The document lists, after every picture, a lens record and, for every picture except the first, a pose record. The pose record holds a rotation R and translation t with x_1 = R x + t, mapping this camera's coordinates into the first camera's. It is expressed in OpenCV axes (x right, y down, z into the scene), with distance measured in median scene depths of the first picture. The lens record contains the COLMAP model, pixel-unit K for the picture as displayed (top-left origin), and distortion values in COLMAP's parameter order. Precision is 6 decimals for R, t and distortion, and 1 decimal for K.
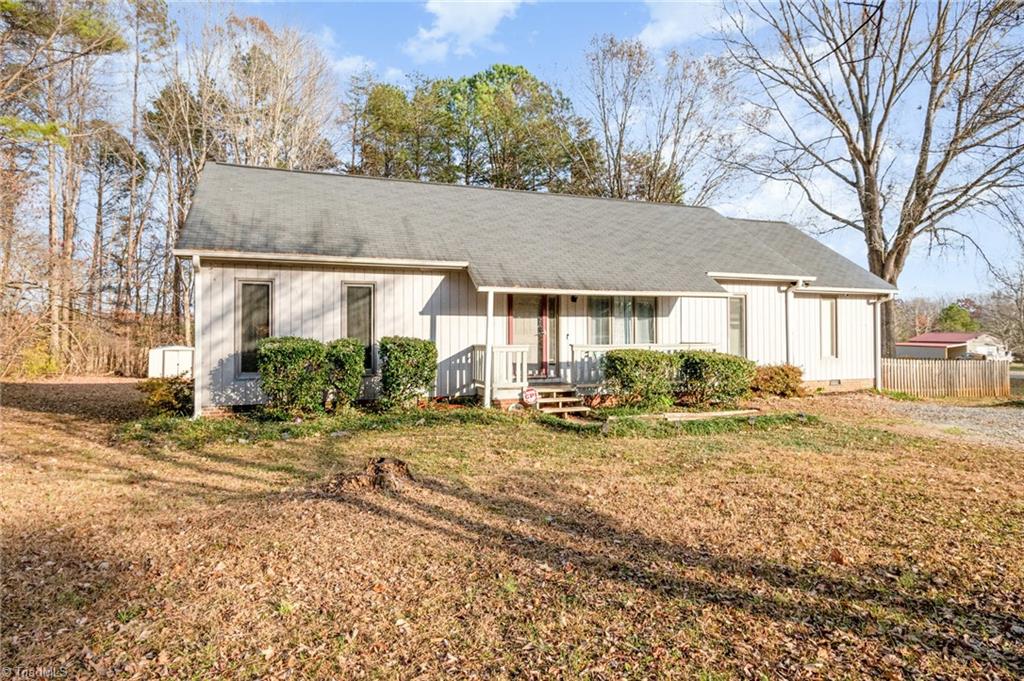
lens RADIAL K [[567.4, 0, 512.2], [0, 567.4, 334.1], [0, 0, 1]] dist [-0.001538, -0.001878]
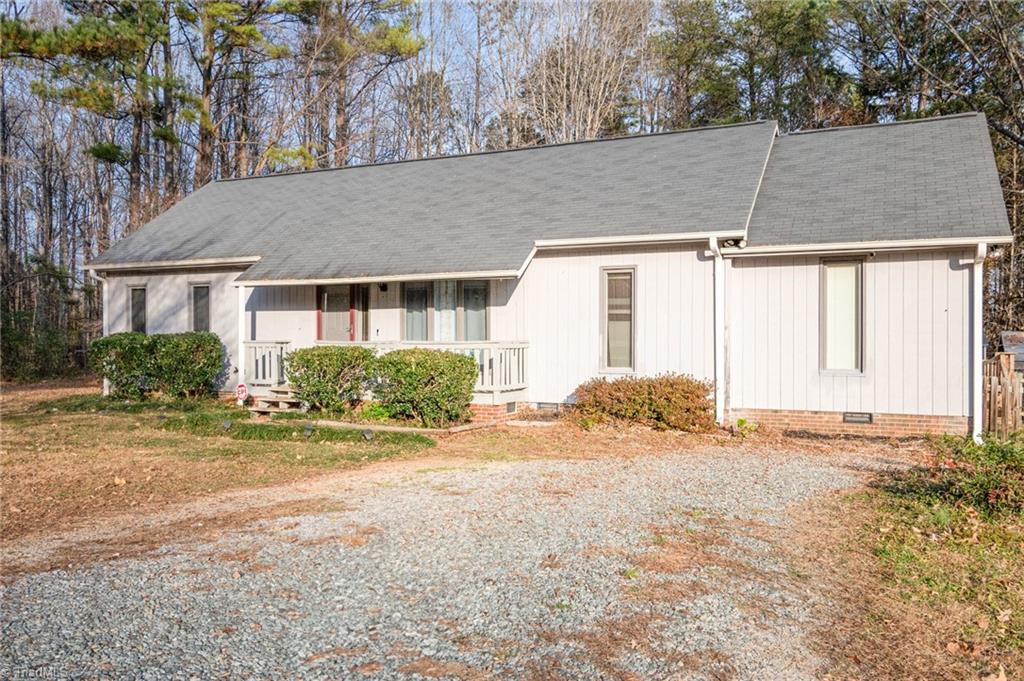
lens RADIAL K [[818.4, 0, 512.2], [0, 818.4, 340.3], [0, 0, 1]] dist [-0.044715, 0.000011]
pose [[0.702419, 0.005405, -0.711743, 1.102451], [-0.003193, 0.999985, 0.004442, 0.010756], [0.711757, -0.000848, 0.702426, 0.280139]]
